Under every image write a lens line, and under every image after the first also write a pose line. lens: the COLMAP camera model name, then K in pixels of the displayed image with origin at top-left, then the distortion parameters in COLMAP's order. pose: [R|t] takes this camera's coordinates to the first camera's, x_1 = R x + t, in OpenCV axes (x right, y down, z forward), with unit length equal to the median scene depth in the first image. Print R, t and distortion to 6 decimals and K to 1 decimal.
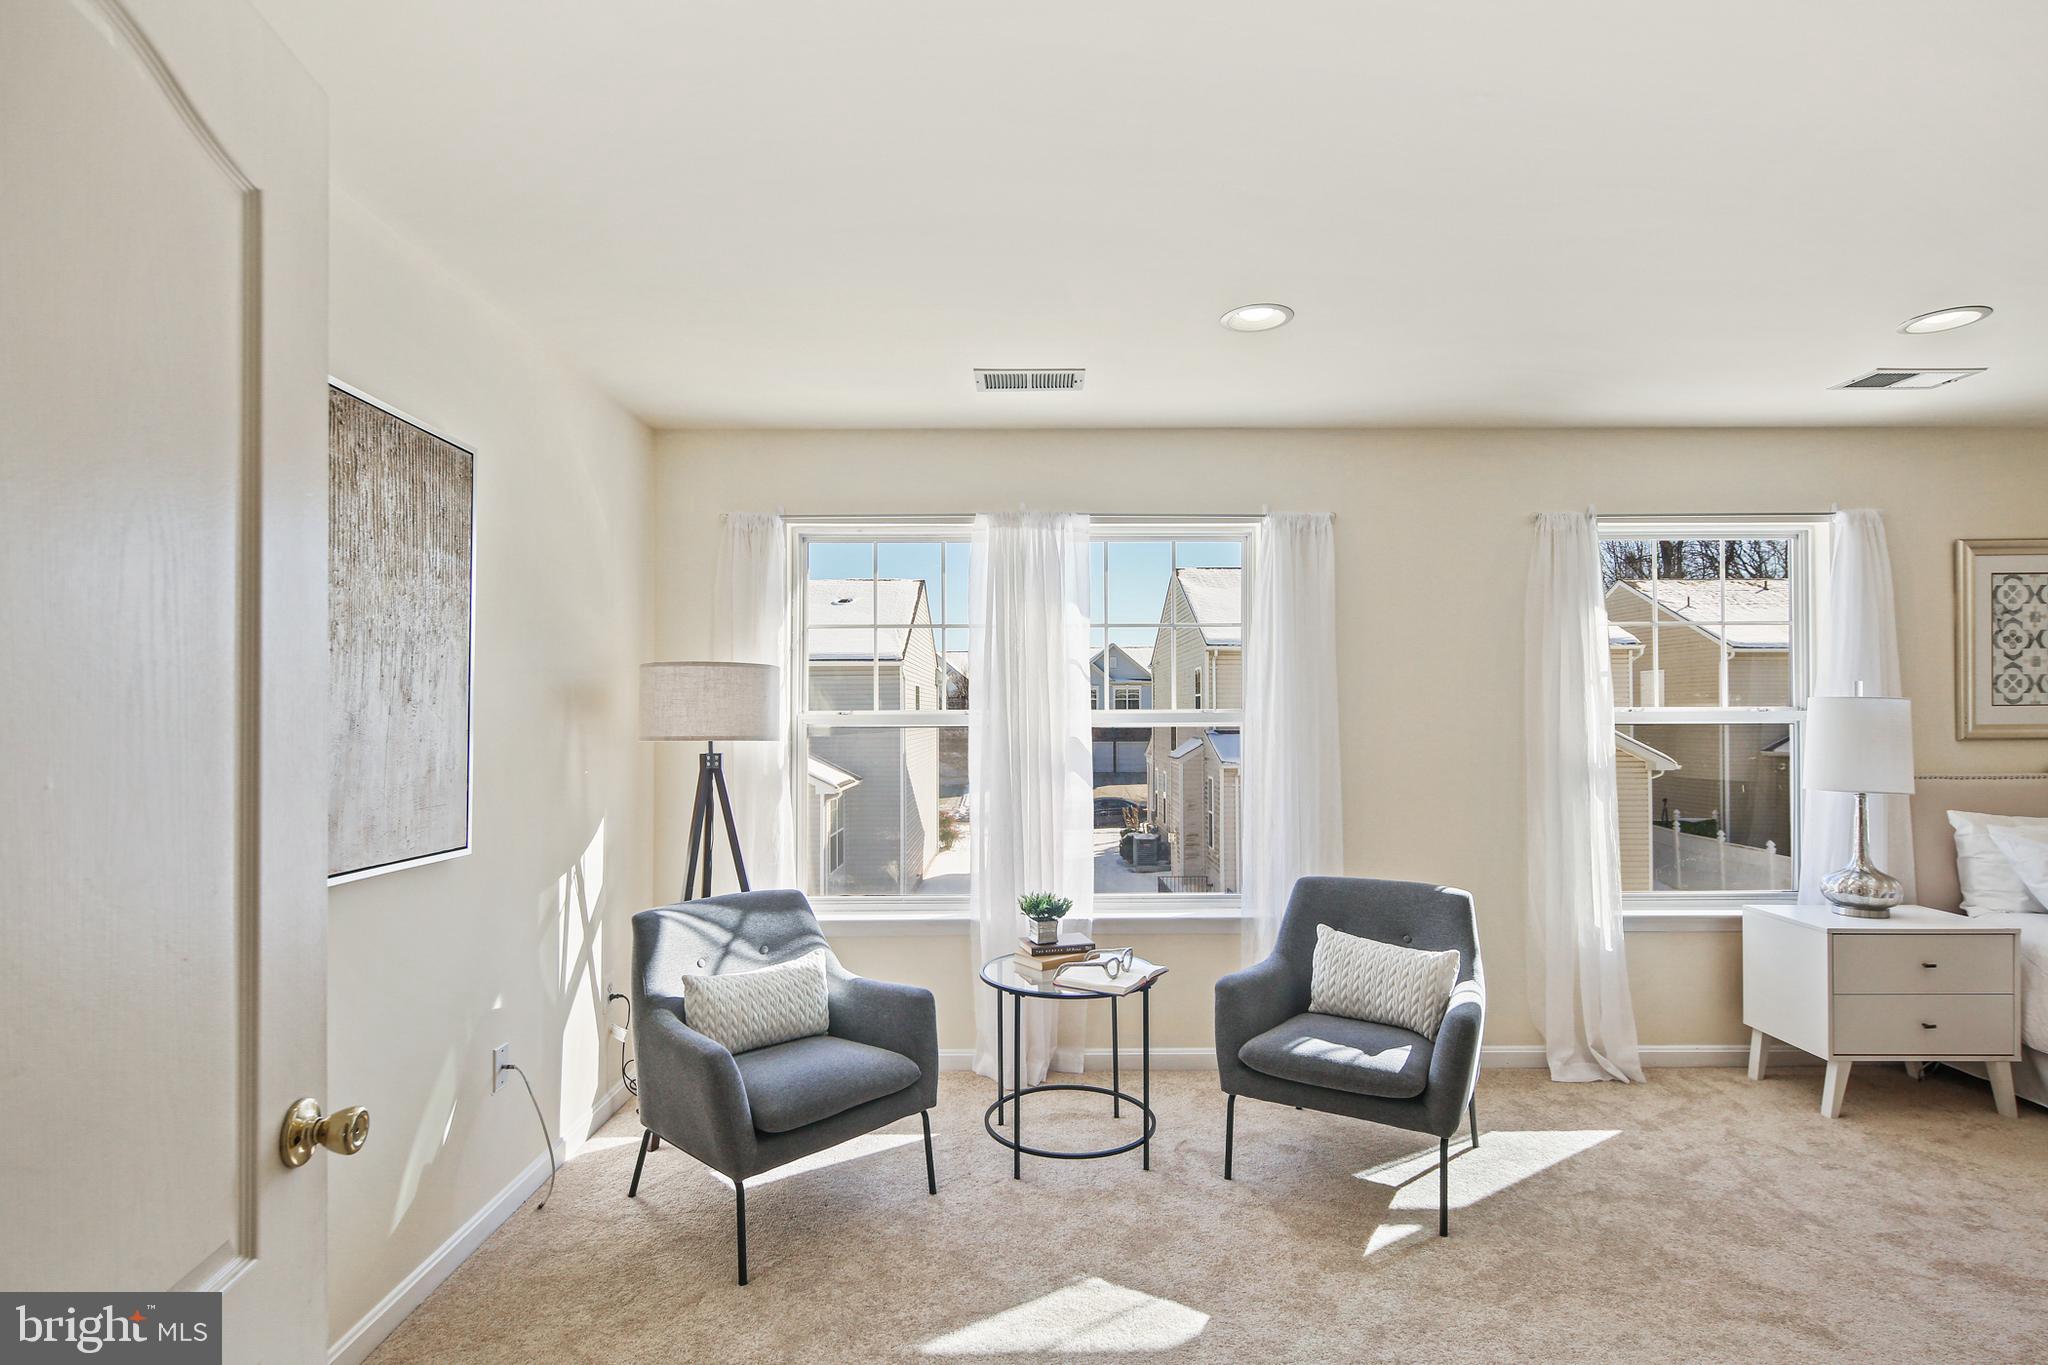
lens RADIAL K [[992.6, 0, 1024.7], [0, 992.6, 695.5], [0, 0, 1]] dist [0.001953, -0.003515]
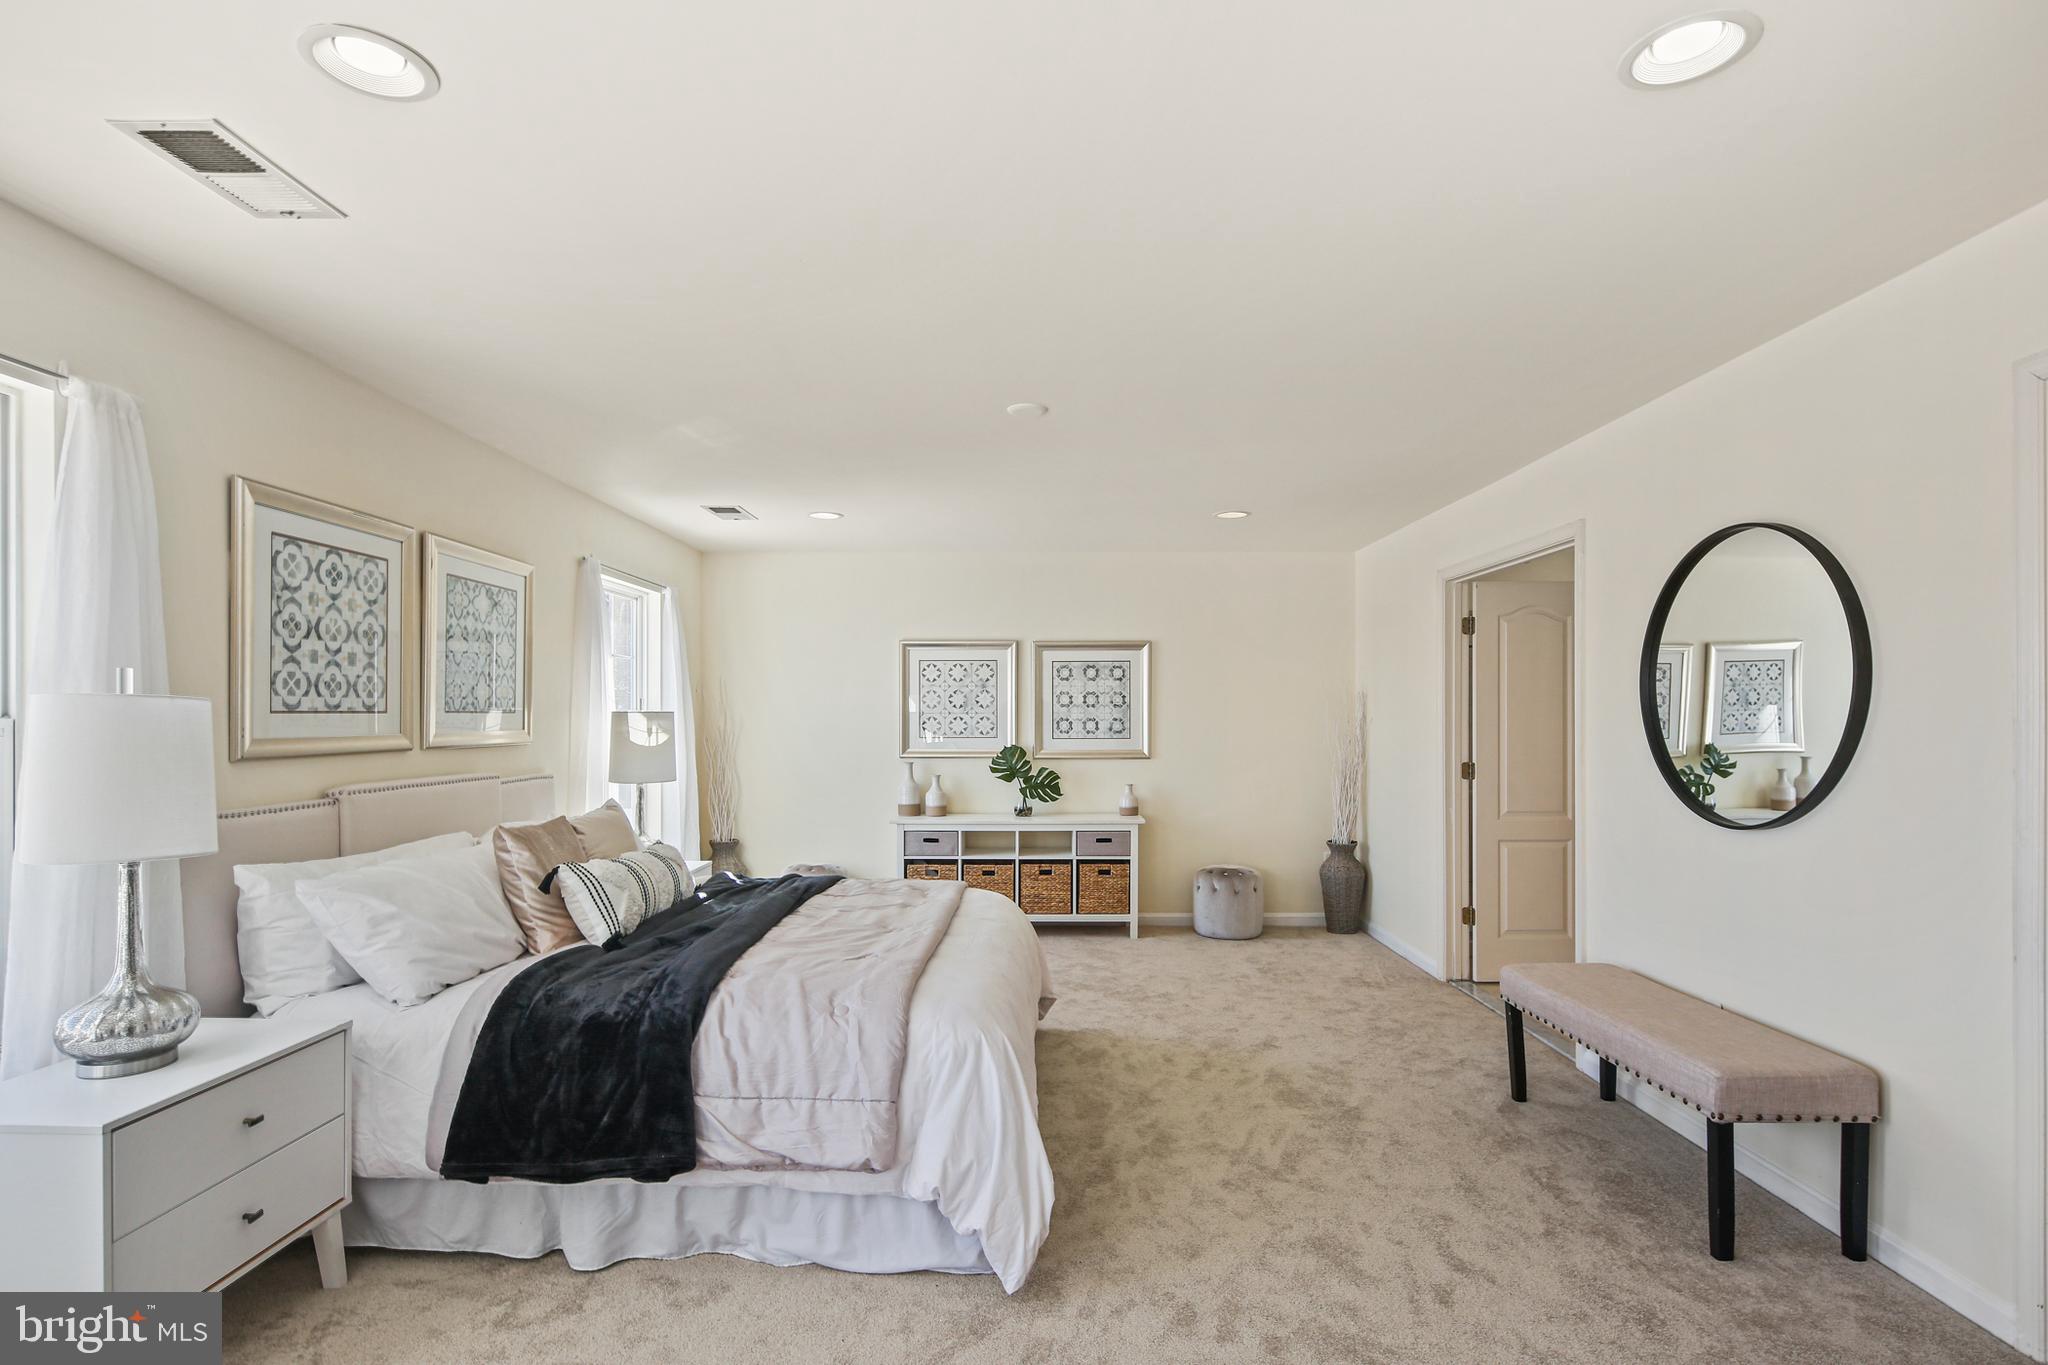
lens RADIAL K [[992.6, 0, 1011.8], [0, 992.6, 724.0], [0, 0, 1]] dist [0.001953, -0.003515]
pose [[0.007833, -0.004274, 0.999960, 0.243956], [-0.014375, 0.999887, 0.004386, 0.007517], [-0.999866, -0.014409, 0.007771, 0.444079]]
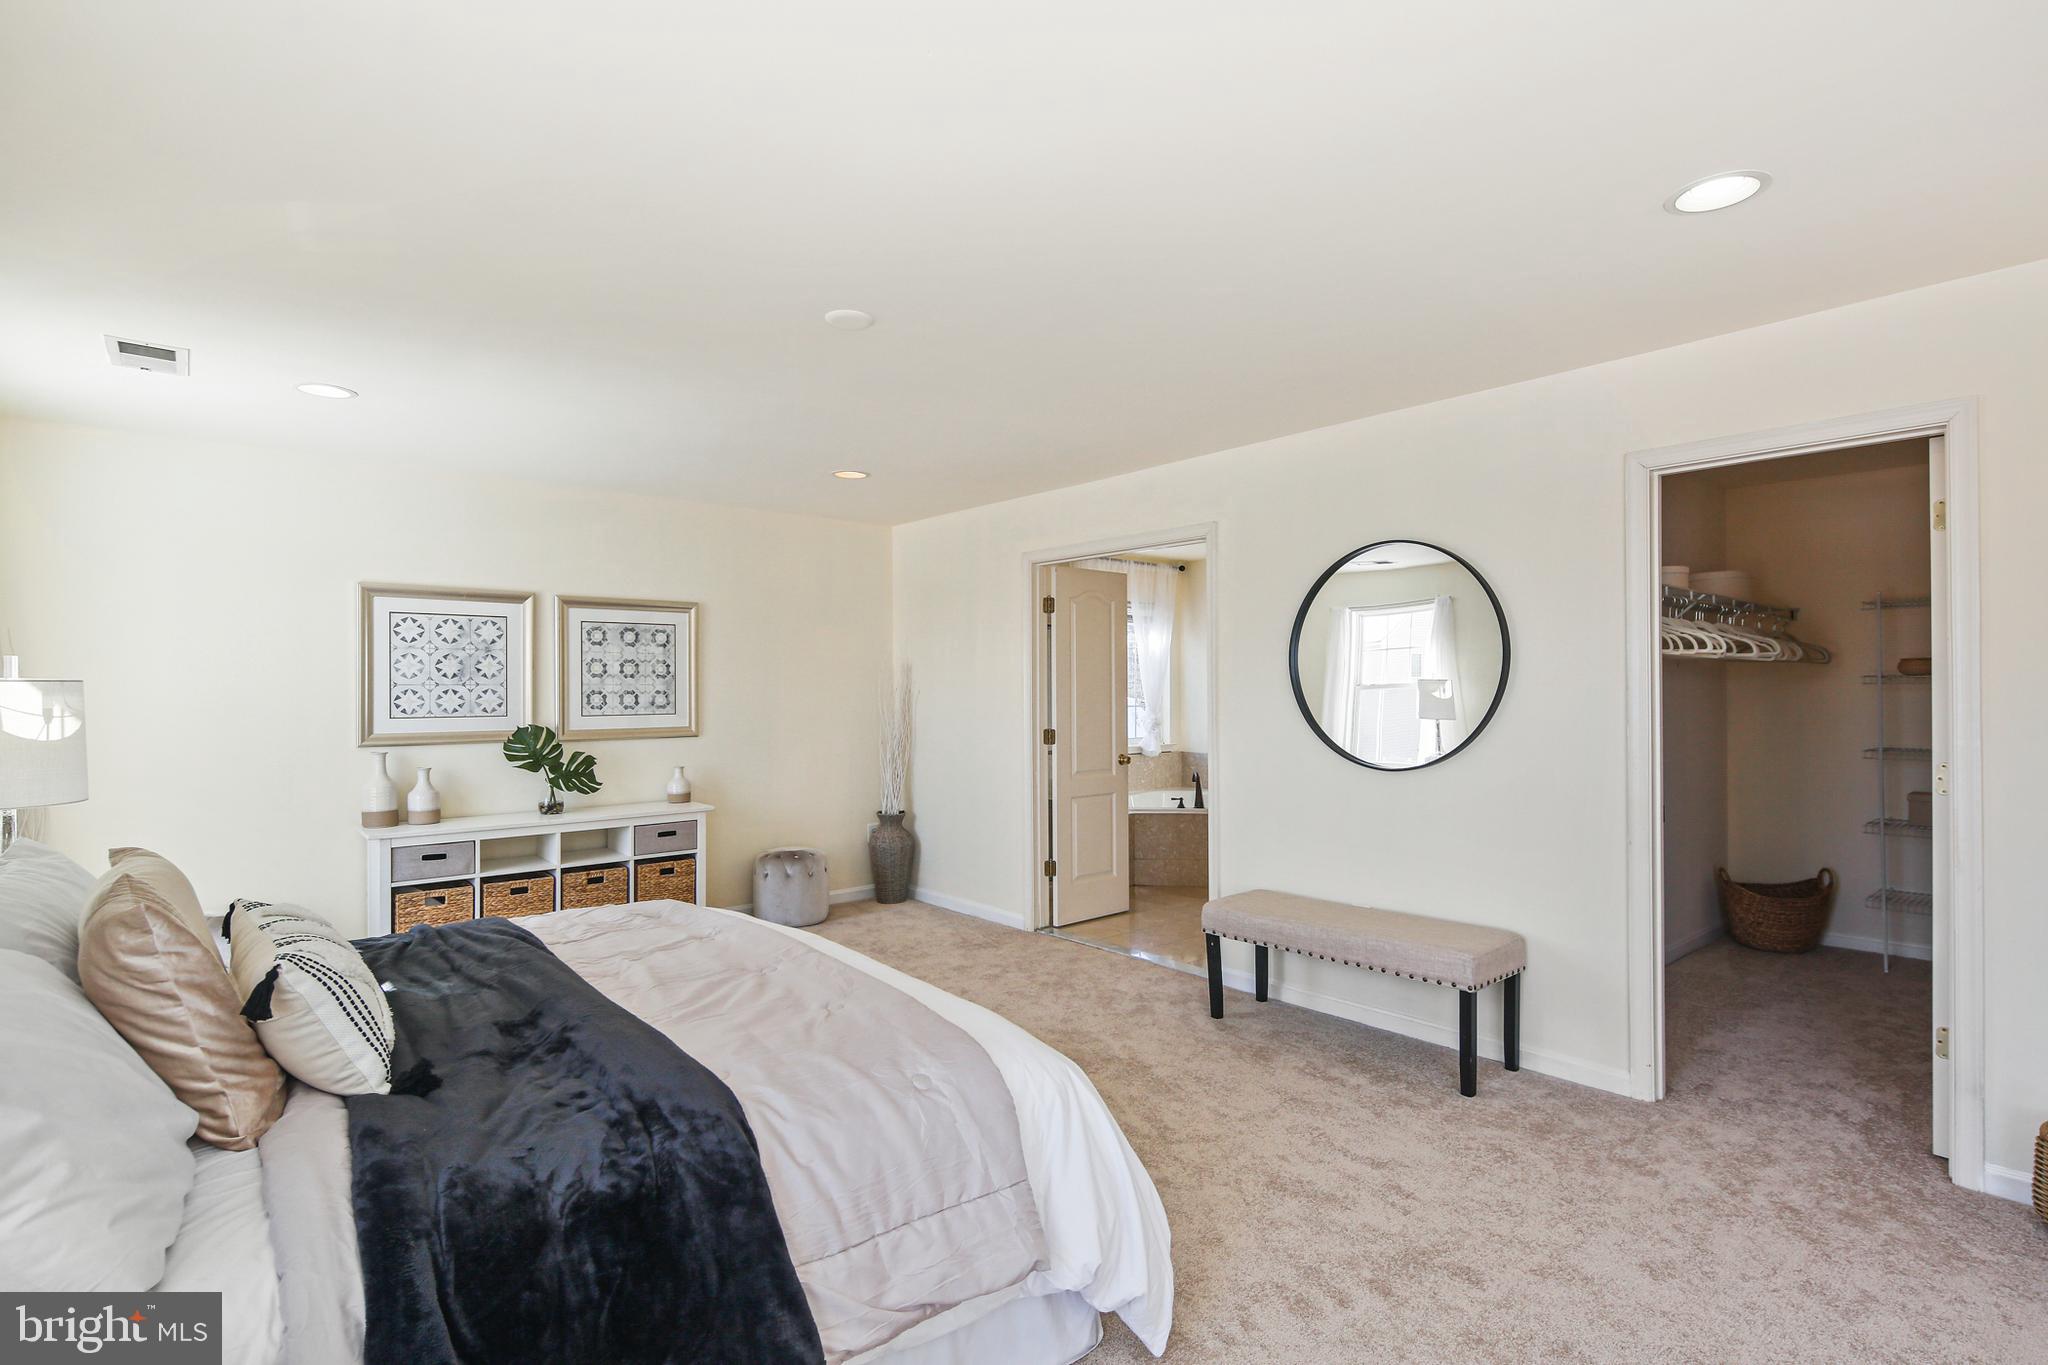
lens RADIAL K [[992.6, 0, 1030.2], [0, 992.6, 690.0], [0, 0, 1]] dist [0.001953, -0.003515]
pose [[-0.651971, 0.004643, 0.758230, 0.326533], [-0.005751, 0.999922, -0.011068, 0.009963], [-0.758222, -0.011576, -0.651894, 0.573577]]
